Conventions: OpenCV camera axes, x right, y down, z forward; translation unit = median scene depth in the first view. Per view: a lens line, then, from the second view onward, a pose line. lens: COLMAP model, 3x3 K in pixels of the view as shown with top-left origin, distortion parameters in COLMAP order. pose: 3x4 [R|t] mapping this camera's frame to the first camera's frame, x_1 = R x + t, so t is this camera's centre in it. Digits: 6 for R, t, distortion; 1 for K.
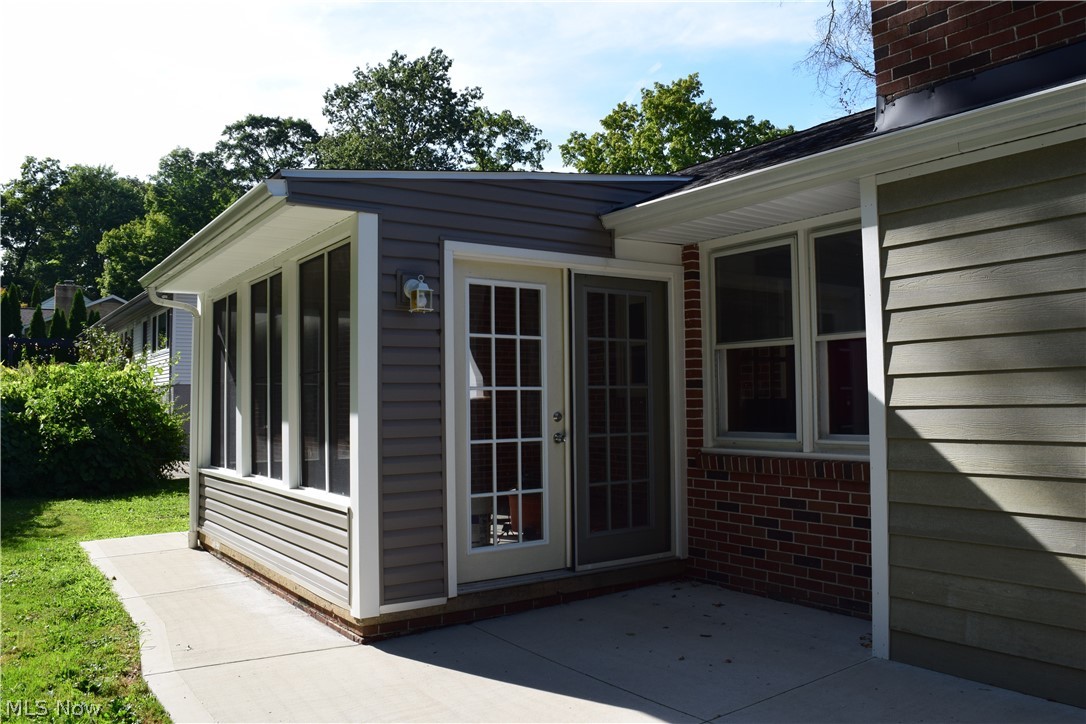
lens RADIAL K [[851.0, 0, 543.9], [0, 851.0, 355.9], [0, 0, 1]] dist [-0.093865, 0.016399]
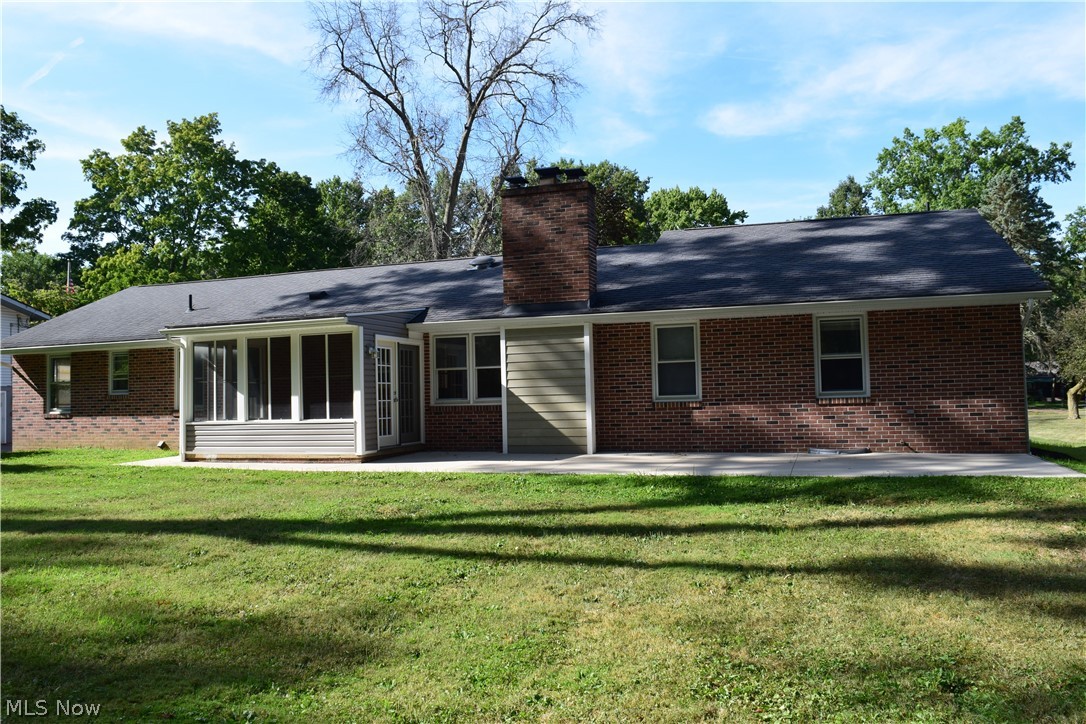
lens RADIAL K [[851.0, 0, 543.9], [0, 851.0, 355.9], [0, 0, 1]] dist [-0.093865, 0.016399]
pose [[0.799354, 0.025295, 0.600327, -1.212085], [-0.020270, 0.999680, -0.015131, -0.019603], [-0.600518, -0.000073, 0.799611, -1.497365]]
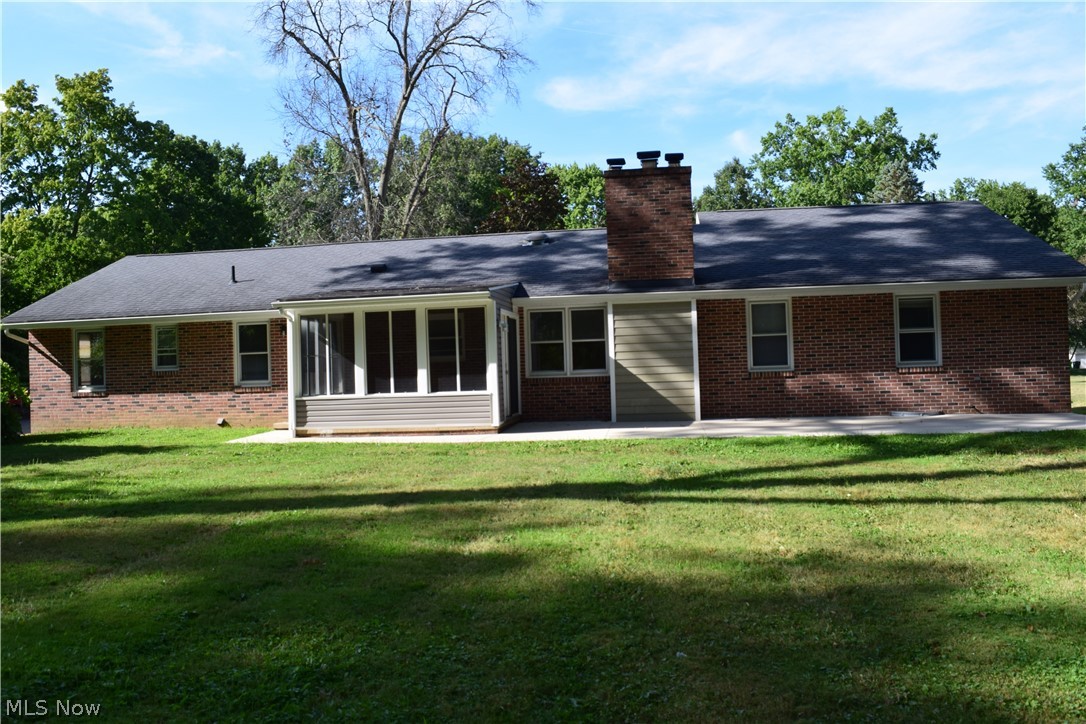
lens RADIAL K [[851.0, 0, 543.9], [0, 851.0, 355.9], [0, 0, 1]] dist [-0.093865, 0.016399]
pose [[0.676498, 0.001576, 0.736443, -1.920885], [-0.017503, 0.999750, 0.013939, -0.005900], [-0.736237, -0.022320, 0.676356, -1.030536]]
